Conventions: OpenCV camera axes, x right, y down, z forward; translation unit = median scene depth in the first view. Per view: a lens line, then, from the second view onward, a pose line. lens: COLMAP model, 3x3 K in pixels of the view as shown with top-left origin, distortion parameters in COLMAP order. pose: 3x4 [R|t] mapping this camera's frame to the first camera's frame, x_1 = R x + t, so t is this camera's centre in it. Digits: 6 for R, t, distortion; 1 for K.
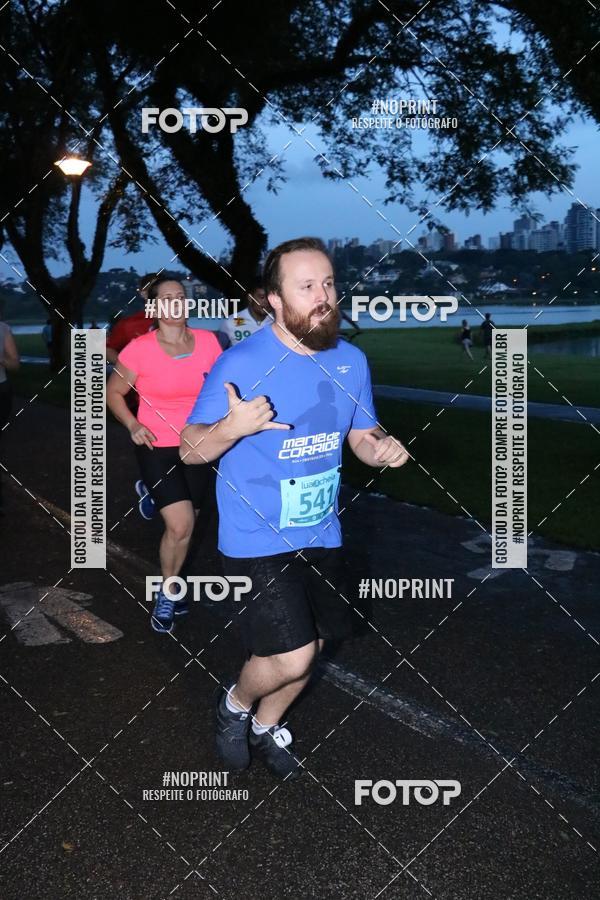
lens RADIAL K [[982.3, 0, 304.5], [0, 982.3, 455.3], [0, 0, 1]] dist [-0.059678, 0.309706]
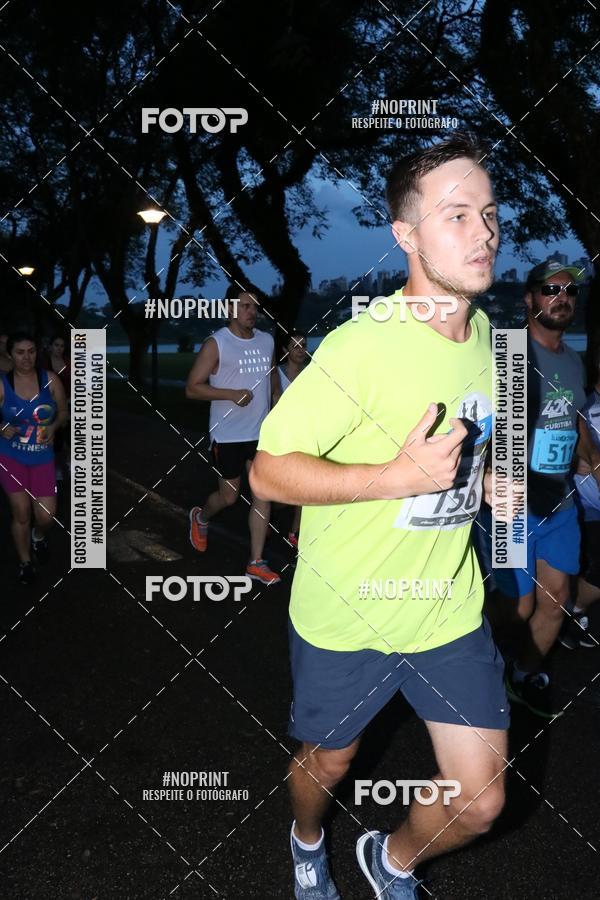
lens RADIAL K [[1032.4, 0, 310.0], [0, 1032.4, 459.2], [0, 0, 1]] dist [-0.071564, 0.404821]
pose [[0.997527, 0.021602, -0.066876, 0.049689], [-0.023196, 0.999463, -0.023141, 0.030672], [0.066341, 0.024635, 0.997493, -0.248618]]
